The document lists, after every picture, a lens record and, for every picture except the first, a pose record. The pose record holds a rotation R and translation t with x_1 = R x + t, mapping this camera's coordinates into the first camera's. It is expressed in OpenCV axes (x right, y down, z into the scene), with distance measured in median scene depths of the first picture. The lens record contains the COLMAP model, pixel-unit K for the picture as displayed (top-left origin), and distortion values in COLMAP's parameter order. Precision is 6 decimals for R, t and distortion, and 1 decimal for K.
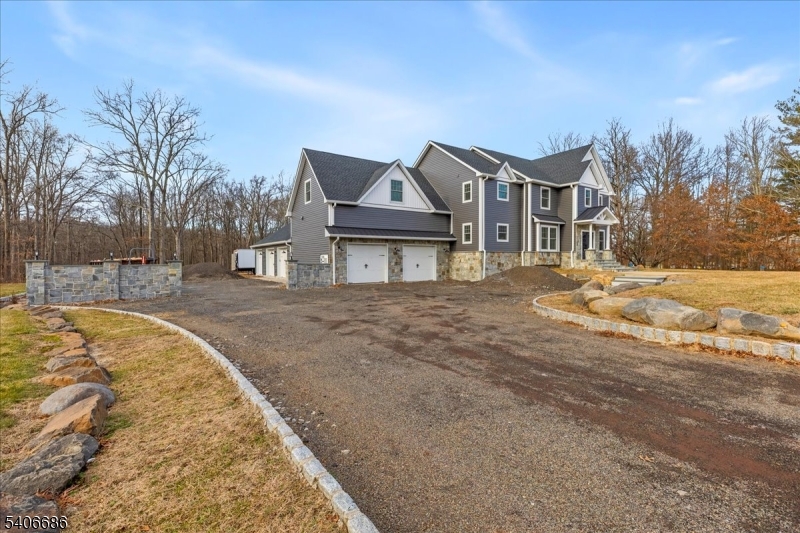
lens RADIAL K [[359.1, 0, 404.4], [0, 359.1, 261.8], [0, 0, 1]] dist [0.003658, 0.000436]
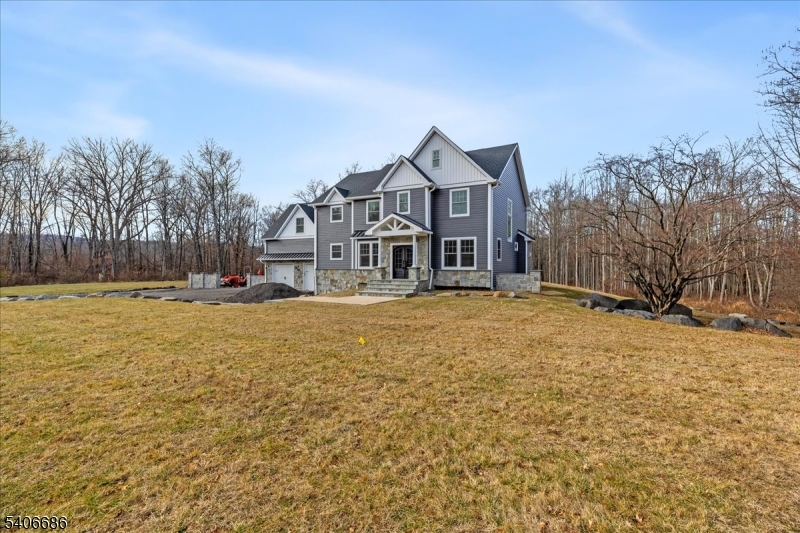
lens RADIAL K [[360.4, 0, 400.0], [0, 360.4, 266.5], [0, 0, 1]] dist [0.001582, 0.000142]
pose [[0.434240, -0.003319, -0.900791, 1.305352], [-0.033047, 0.999261, -0.019612, -0.020202], [0.900191, 0.038285, 0.433809, 0.681940]]
